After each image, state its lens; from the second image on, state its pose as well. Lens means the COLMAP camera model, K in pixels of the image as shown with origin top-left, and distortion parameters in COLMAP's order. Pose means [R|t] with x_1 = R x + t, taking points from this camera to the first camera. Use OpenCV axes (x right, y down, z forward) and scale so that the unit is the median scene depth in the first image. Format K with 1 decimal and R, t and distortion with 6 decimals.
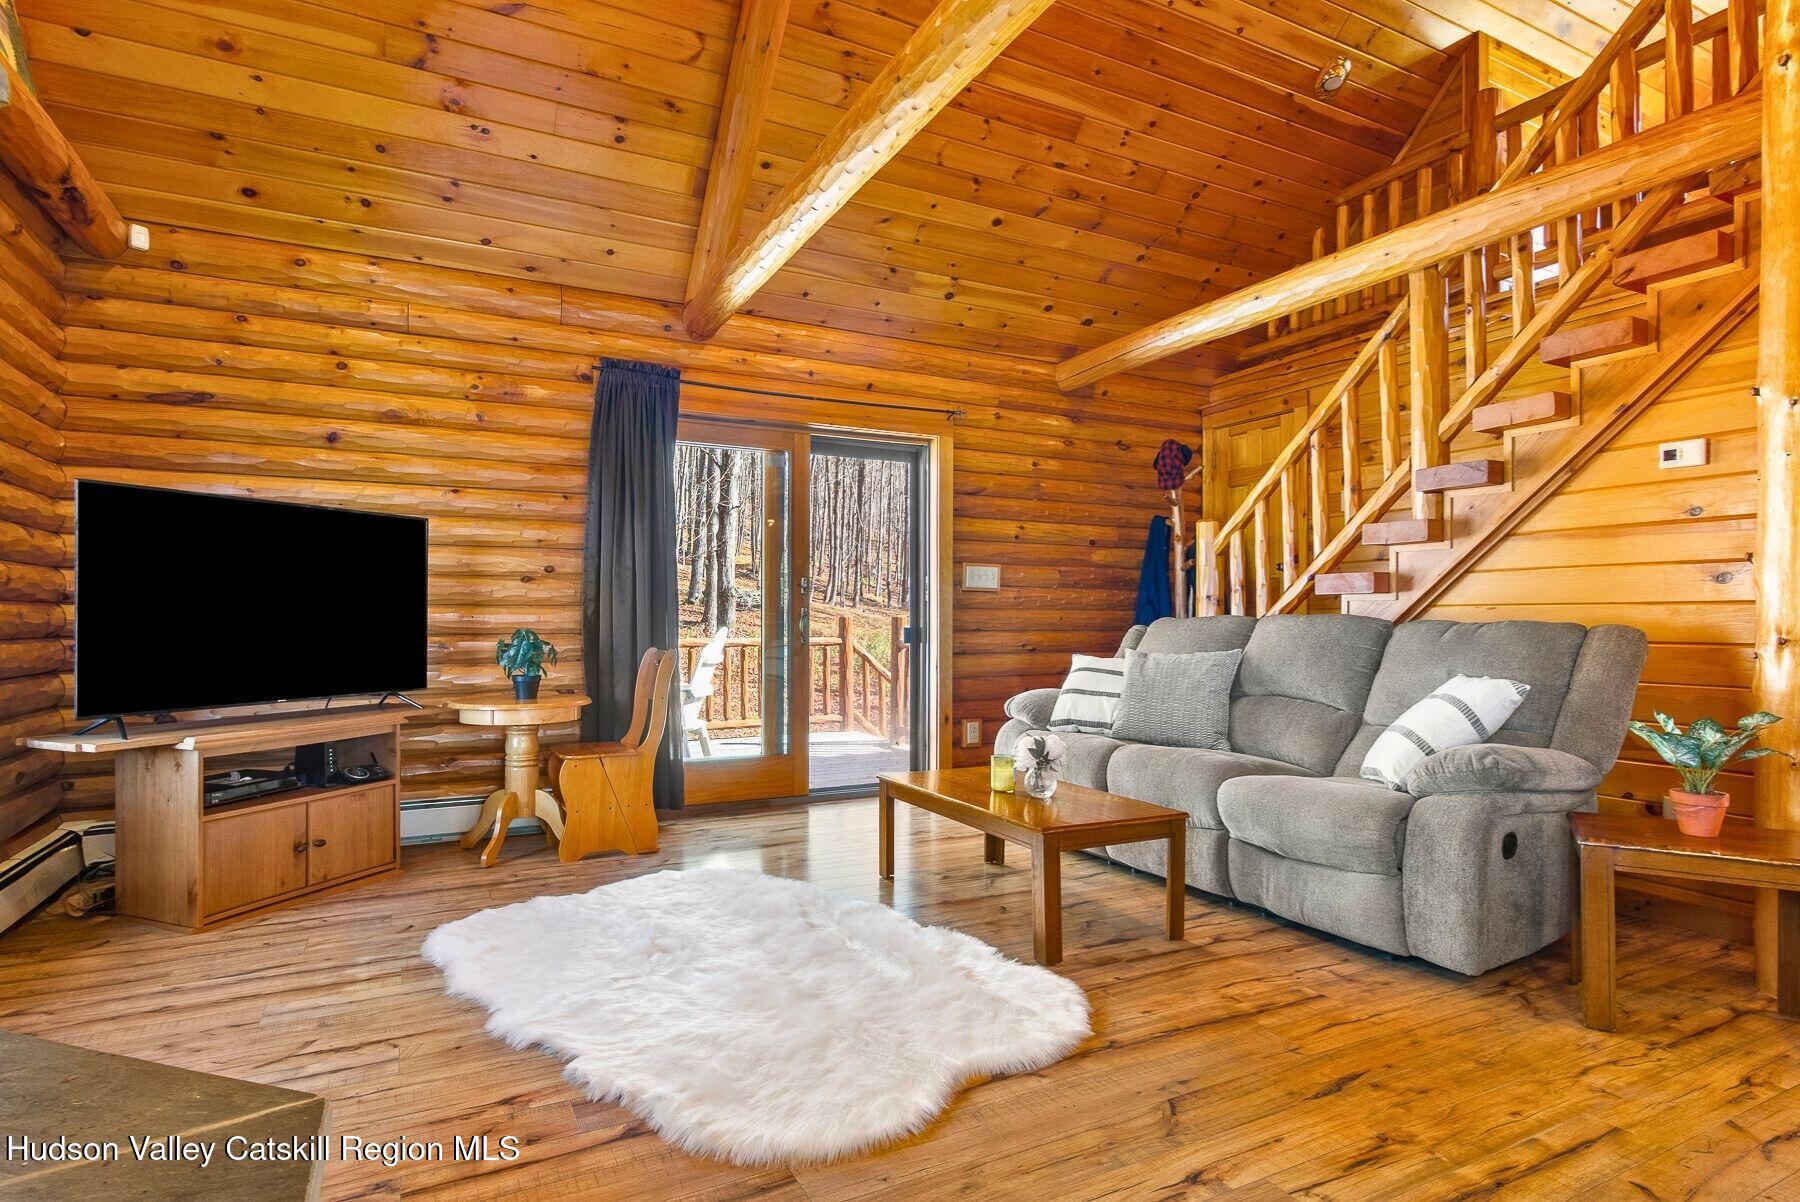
lens RADIAL K [[925.4, 0, 907.0], [0, 925.4, 616.1], [0, 0, 1]] dist [0.004709, -0.000511]
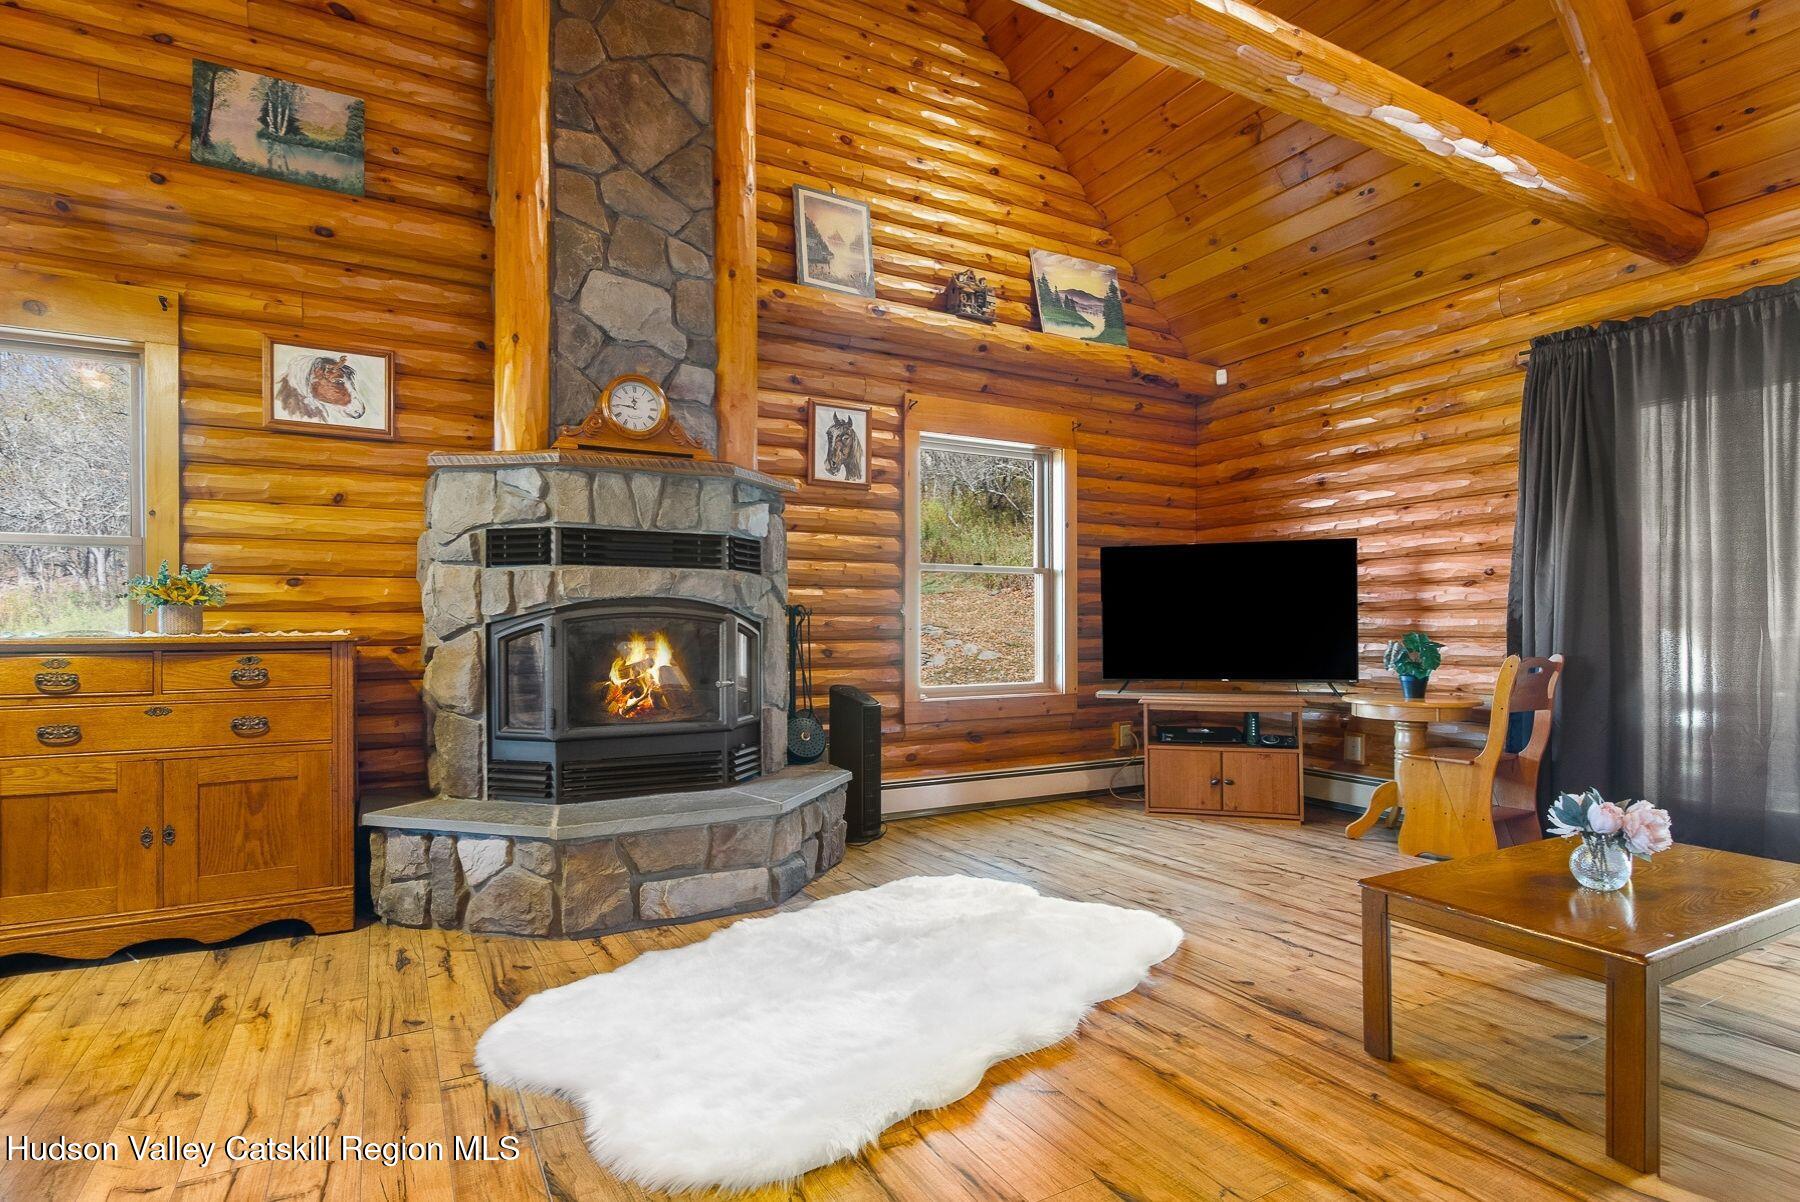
lens RADIAL K [[925.4, 0, 928.8], [0, 925.4, 621.9], [0, 0, 1]] dist [0.004709, -0.000511]
pose [[0.057472, -0.005523, -0.998332, 0.642593], [0.008774, 0.999949, -0.005027, 0.002749], [0.998309, -0.008470, 0.057517, 0.395824]]
